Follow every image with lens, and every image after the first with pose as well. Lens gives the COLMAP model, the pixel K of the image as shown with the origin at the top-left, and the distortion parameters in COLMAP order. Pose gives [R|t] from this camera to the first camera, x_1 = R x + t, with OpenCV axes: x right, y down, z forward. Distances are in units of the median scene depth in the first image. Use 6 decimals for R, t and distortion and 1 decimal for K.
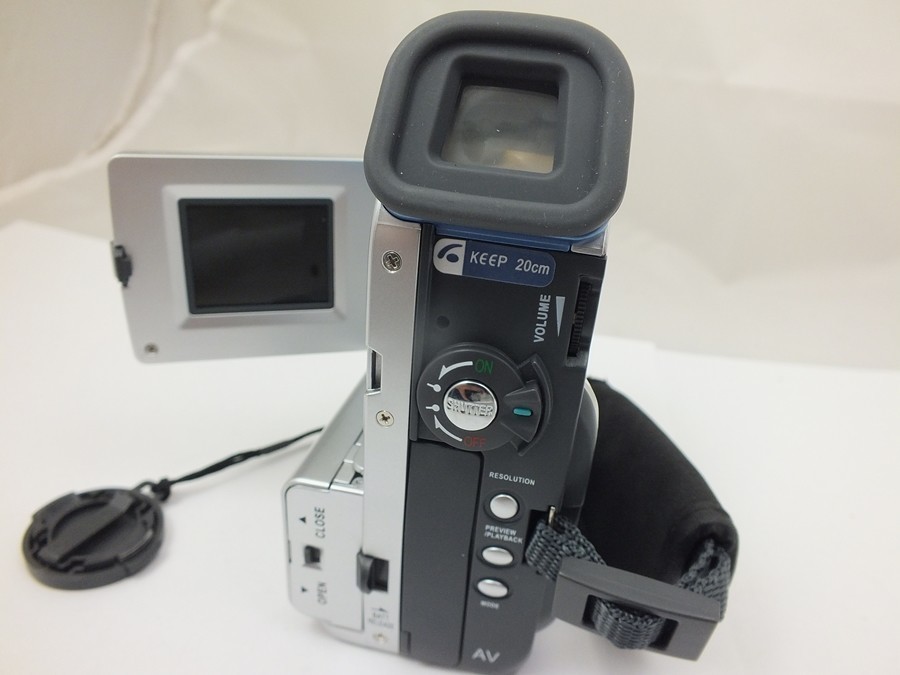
lens RADIAL K [[628.7, 0, 450.0], [0, 628.7, 337.5], [0, 0, 1]] dist [-0.083646, -0.000484]
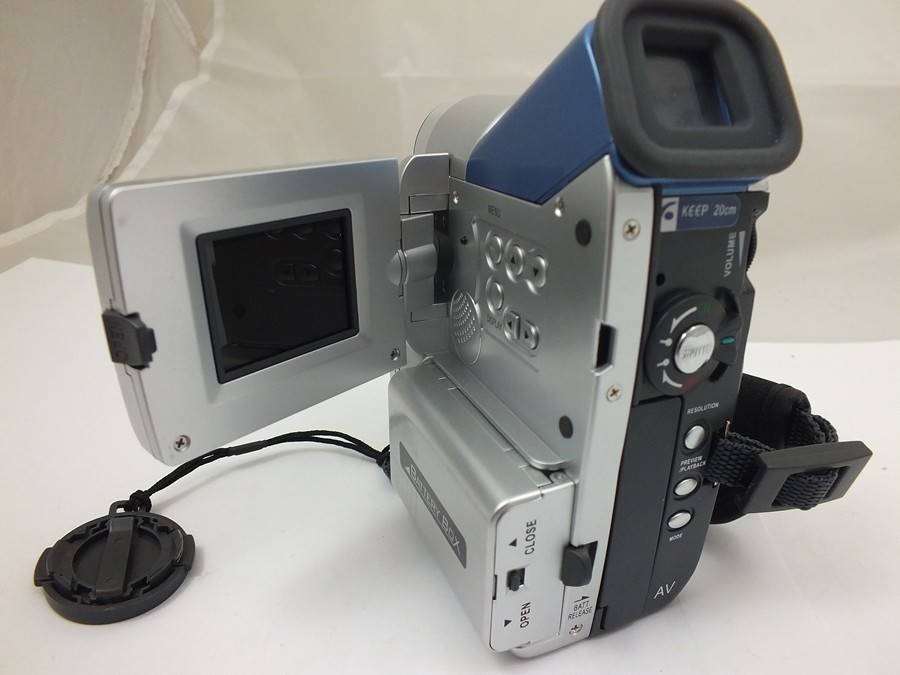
lens RADIAL K [[628.7, 0, 450.0], [0, 628.7, 337.5], [0, 0, 1]] dist [-0.083646, -0.000484]
pose [[0.821213, -0.275319, 0.499809, -0.837545], [0.282602, 0.957171, 0.062926, -0.095653], [-0.495727, 0.089571, 0.863847, 0.284747]]
